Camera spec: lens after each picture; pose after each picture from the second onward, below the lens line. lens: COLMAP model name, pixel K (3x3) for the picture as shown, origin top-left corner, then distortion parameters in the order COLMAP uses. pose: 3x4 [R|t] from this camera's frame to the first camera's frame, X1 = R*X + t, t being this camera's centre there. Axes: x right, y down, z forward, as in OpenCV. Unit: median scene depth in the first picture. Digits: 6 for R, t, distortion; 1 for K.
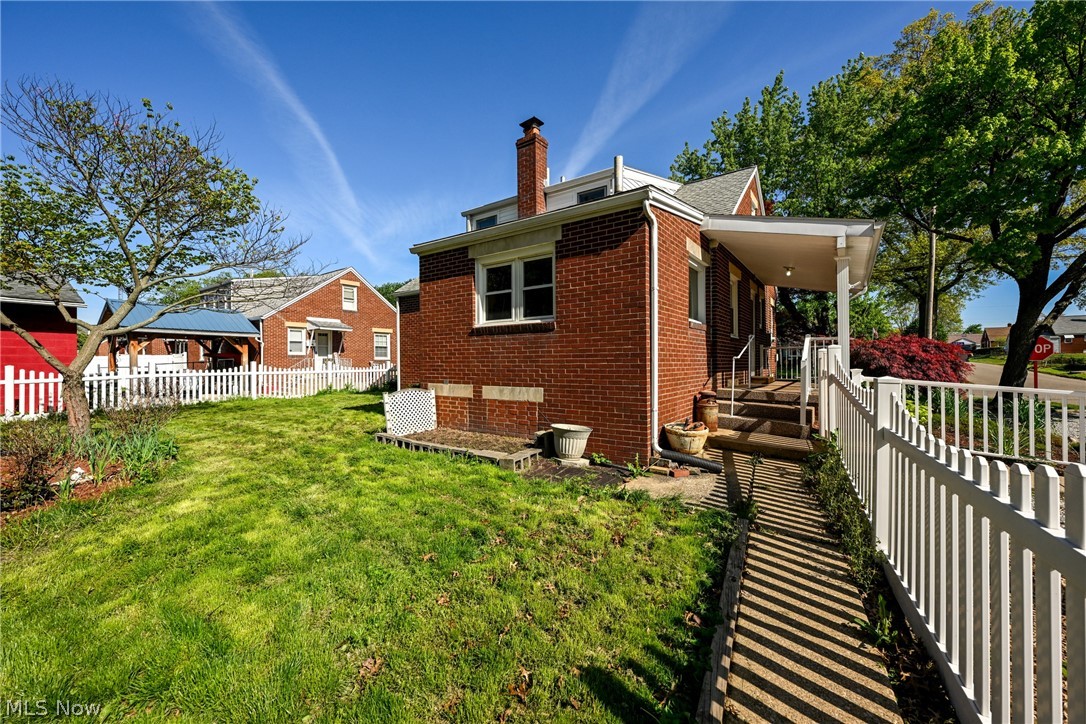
lens RADIAL K [[428.7, 0, 540.3], [0, 428.7, 363.3], [0, 0, 1]] dist [0.000221, -0.000229]
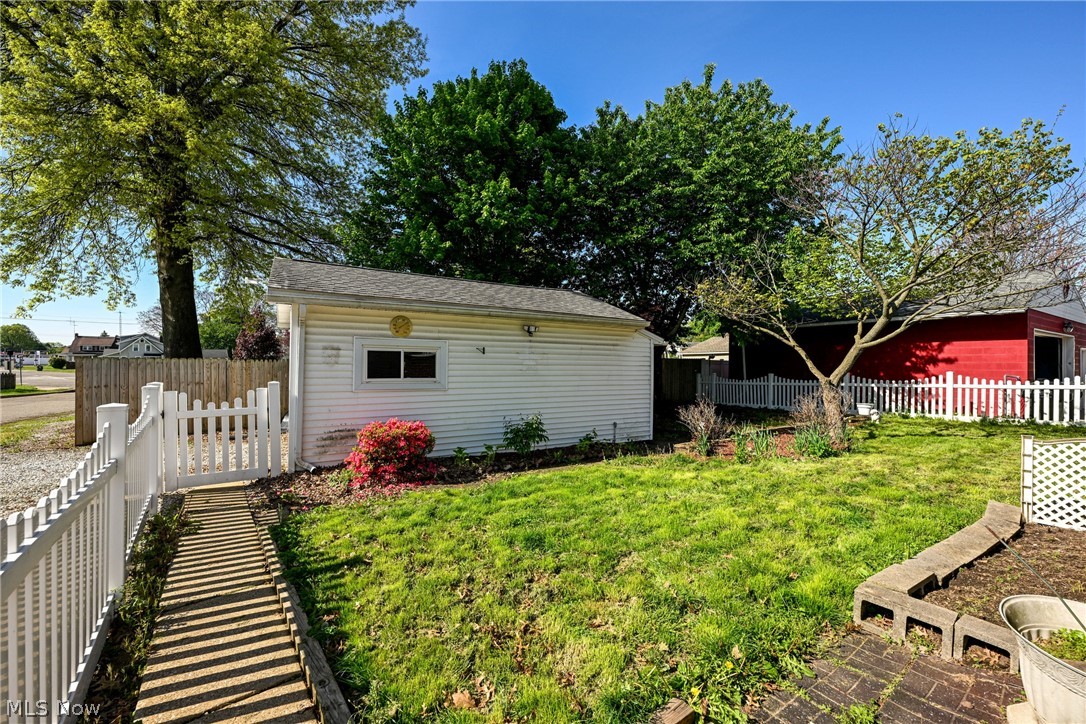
lens RADIAL K [[428.7, 0, 540.3], [0, 428.7, 363.3], [0, 0, 1]] dist [0.000221, -0.000229]
pose [[-0.390216, 0.001317, -0.920722, 0.425901], [-0.002581, 0.999993, 0.002525, -0.028040], [0.920720, 0.003361, -0.390210, 0.707884]]
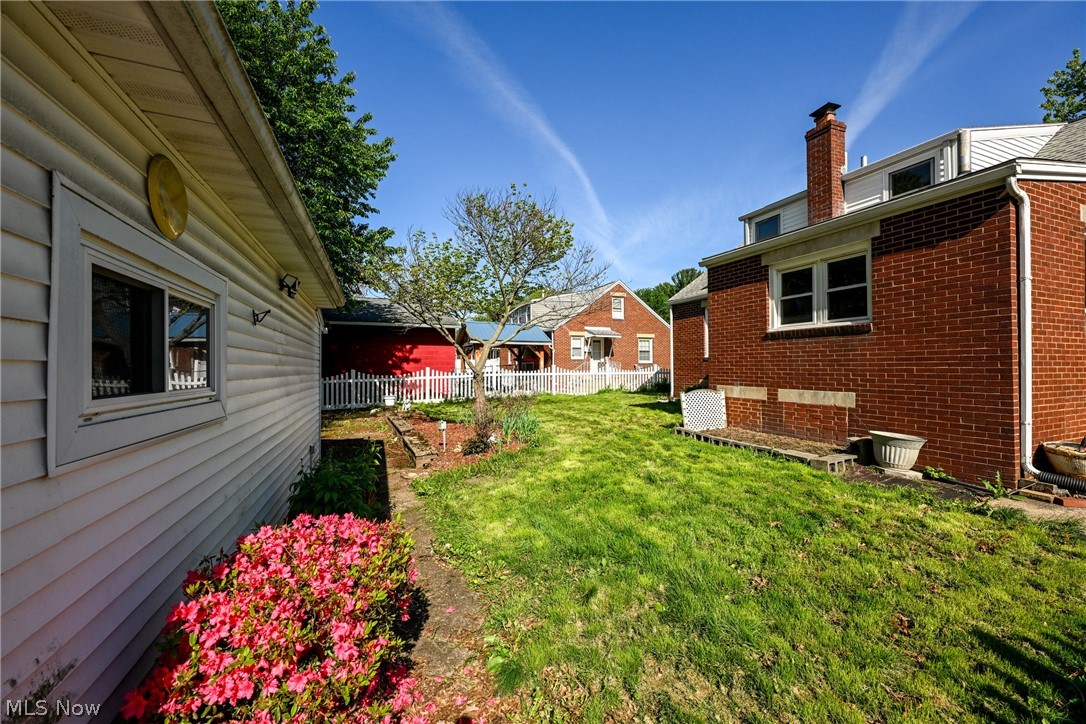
lens RADIAL K [[428.7, 0, 540.3], [0, 428.7, 363.3], [0, 0, 1]] dist [0.000221, -0.000229]
pose [[0.847348, -0.001711, -0.531036, -0.082168], [-0.002098, 0.999976, -0.006569, -0.000548], [0.531035, 0.006680, 0.847324, -0.189329]]
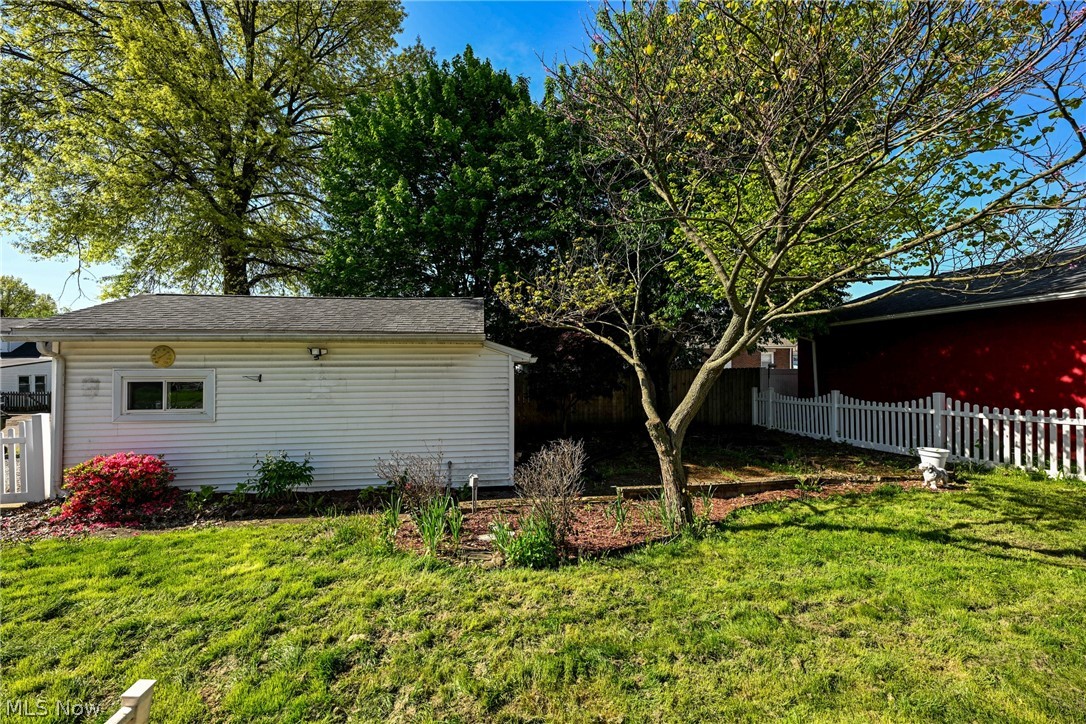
lens RADIAL K [[428.7, 0, 540.3], [0, 428.7, 363.3], [0, 0, 1]] dist [0.000221, -0.000229]
pose [[-0.716712, 0.007198, -0.697332, -0.401657], [0.014829, 0.999878, -0.004919, -0.083733], [0.697211, -0.013866, -0.716732, 1.405863]]
